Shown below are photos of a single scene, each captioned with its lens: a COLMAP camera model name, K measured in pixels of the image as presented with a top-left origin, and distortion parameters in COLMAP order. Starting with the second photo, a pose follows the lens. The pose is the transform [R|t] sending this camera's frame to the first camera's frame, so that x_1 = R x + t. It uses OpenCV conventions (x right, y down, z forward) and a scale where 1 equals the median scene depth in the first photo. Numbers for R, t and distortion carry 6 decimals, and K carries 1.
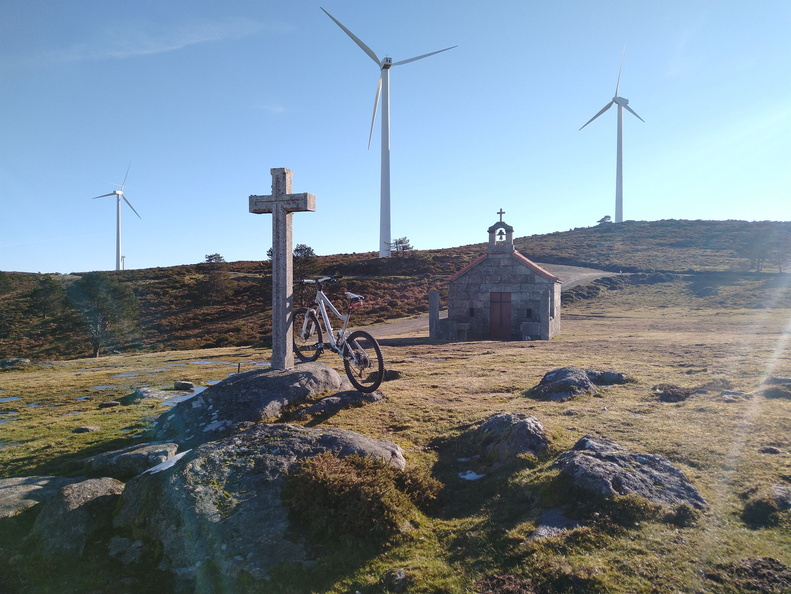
lens RADIAL K [[643.2, 0, 395.5], [0, 643.2, 297.0], [0, 0, 1]] dist [0.085056, 0.000202]
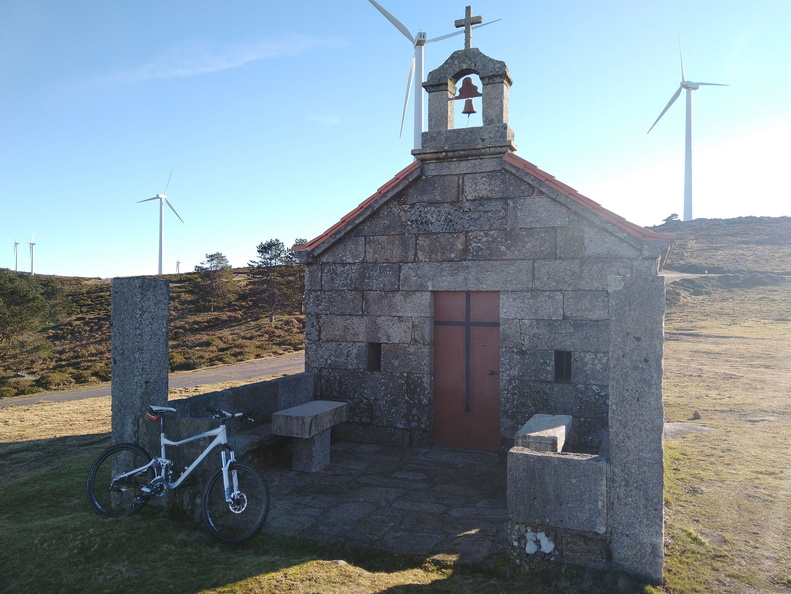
lens RADIAL K [[604.4, 0, 384.8], [0, 604.4, 296.0], [0, 0, 1]] dist [0.073383, -0.108242]
pose [[0.993474, 0.004071, -0.113986, 0.042739], [-0.005331, 0.999928, -0.010757, -0.000551], [0.113934, 0.011294, 0.993424, 0.194840]]
